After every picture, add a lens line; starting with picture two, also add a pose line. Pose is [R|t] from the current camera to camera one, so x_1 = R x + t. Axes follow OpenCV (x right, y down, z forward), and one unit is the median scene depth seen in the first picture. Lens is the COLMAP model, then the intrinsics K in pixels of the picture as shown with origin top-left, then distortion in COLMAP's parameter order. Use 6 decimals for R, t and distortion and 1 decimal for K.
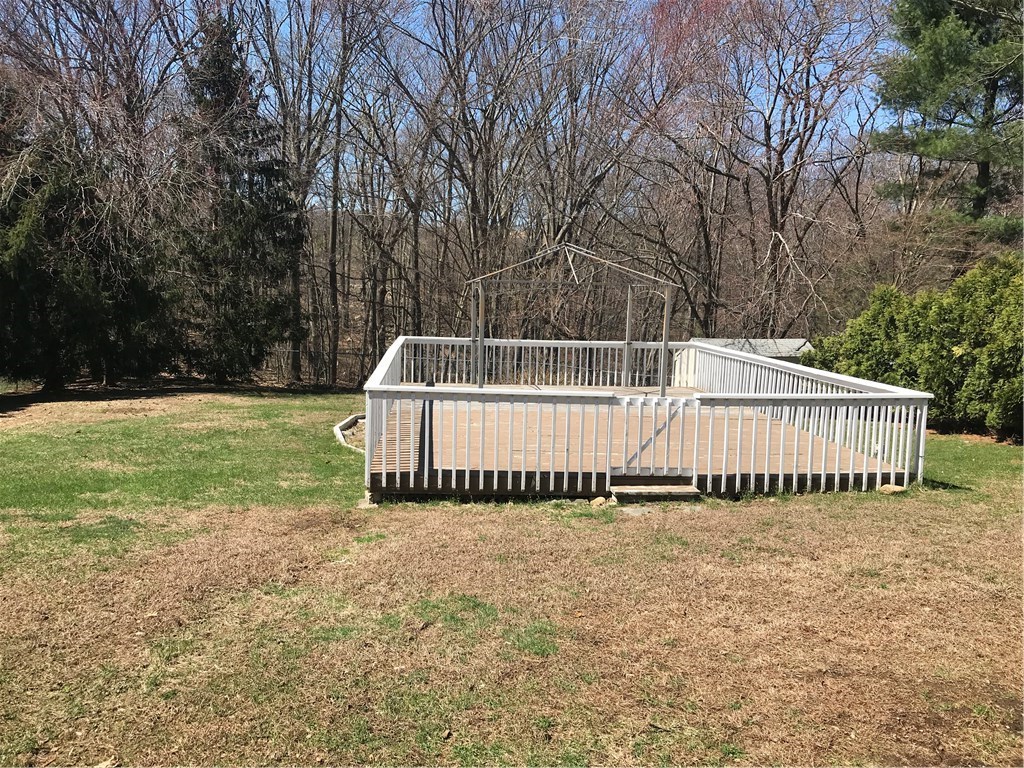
lens RADIAL K [[836.0, 0, 506.4], [0, 836.0, 390.4], [0, 0, 1]] dist [0.049033, -0.077239]
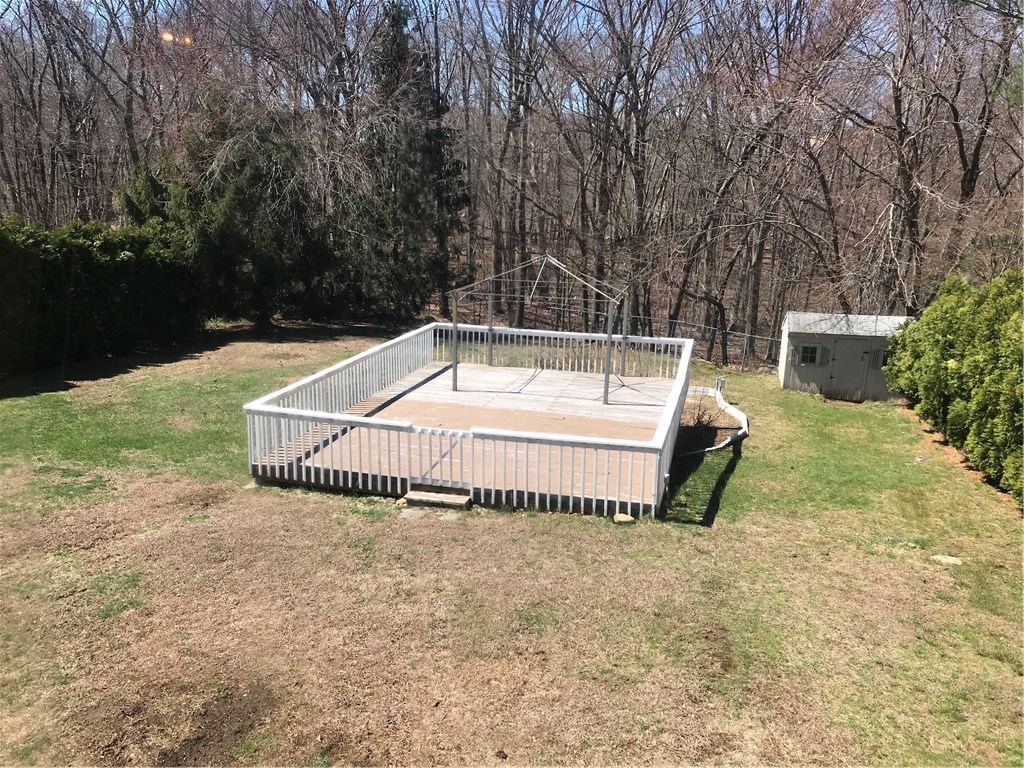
lens RADIAL K [[836.0, 0, 509.1], [0, 836.0, 382.1], [0, 0, 1]] dist [0.049033, -0.077239]
pose [[0.942790, 0.073318, -0.325226, 0.698609], [-0.040817, 0.993564, 0.105663, -0.208100], [0.330880, -0.086343, 0.939715, -0.195465]]
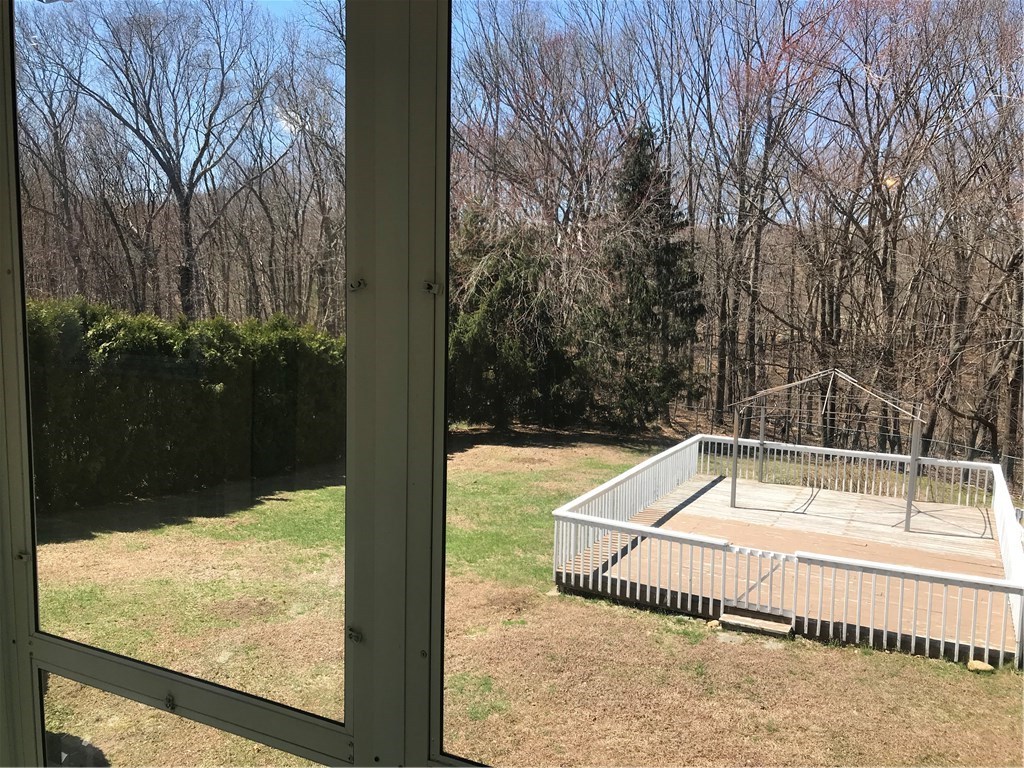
lens RADIAL K [[836.0, 0, 508.0], [0, 836.0, 378.8], [0, 0, 1]] dist [0.049033, -0.077239]
pose [[0.842128, 0.050255, -0.536931, 0.522036], [-0.067239, 0.997664, -0.012081, -0.207967], [0.535069, 0.046277, 0.843540, -0.285641]]
